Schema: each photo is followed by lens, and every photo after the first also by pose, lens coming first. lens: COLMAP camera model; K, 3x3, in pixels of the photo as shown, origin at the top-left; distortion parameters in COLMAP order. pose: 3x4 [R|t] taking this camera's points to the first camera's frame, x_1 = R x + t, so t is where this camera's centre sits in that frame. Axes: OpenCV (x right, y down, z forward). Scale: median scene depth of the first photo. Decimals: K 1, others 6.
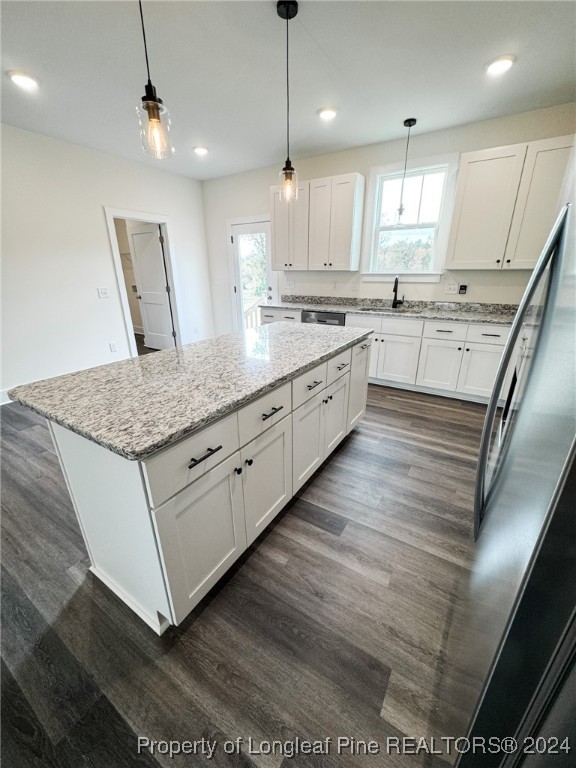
lens RADIAL K [[307.6, 0, 285.9], [0, 307.6, 383.4], [0, 0, 1]] dist [-0.005941, 0.000340]
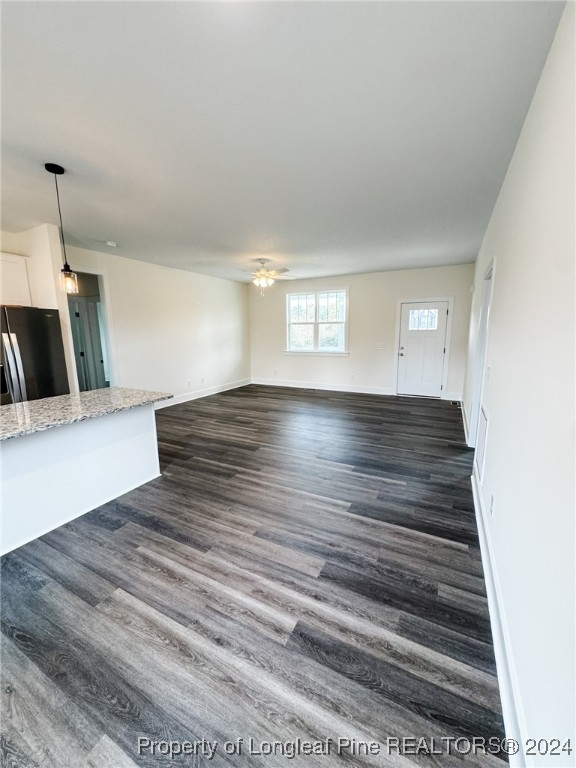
lens RADIAL K [[307.6, 0, 285.5], [0, 307.6, 380.6], [0, 0, 1]] dist [-0.005941, 0.000340]
pose [[-0.996695, 0.026269, -0.076876, -0.886101], [-0.014983, 0.870609, 0.491748, -0.681346], [0.079846, 0.491274, -0.867338, 1.705857]]
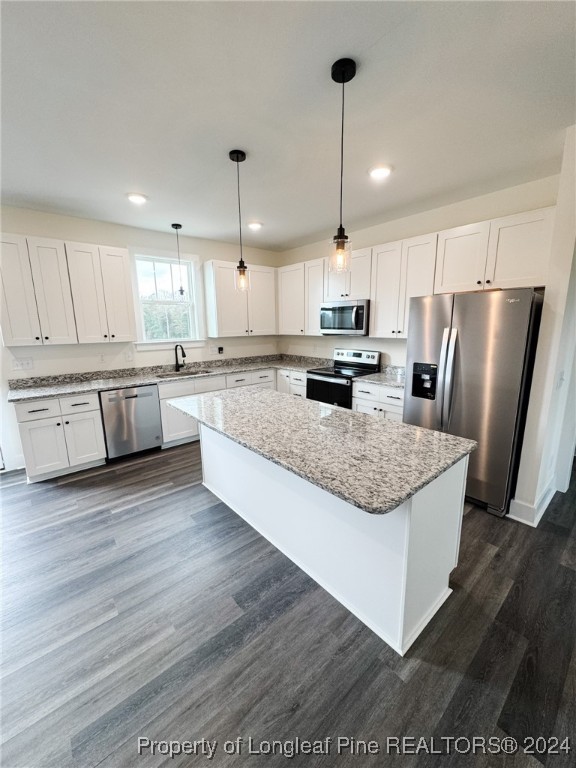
lens RADIAL K [[307.6, 0, 292.1], [0, 307.6, 383.0], [0, 0, 1]] dist [-0.005941, 0.000340]
pose [[0.288881, -0.179107, 0.940462, -0.969751], [0.341927, 0.936856, 0.073391, -0.250012], [-0.894222, 0.300368, 0.331882, 0.478392]]
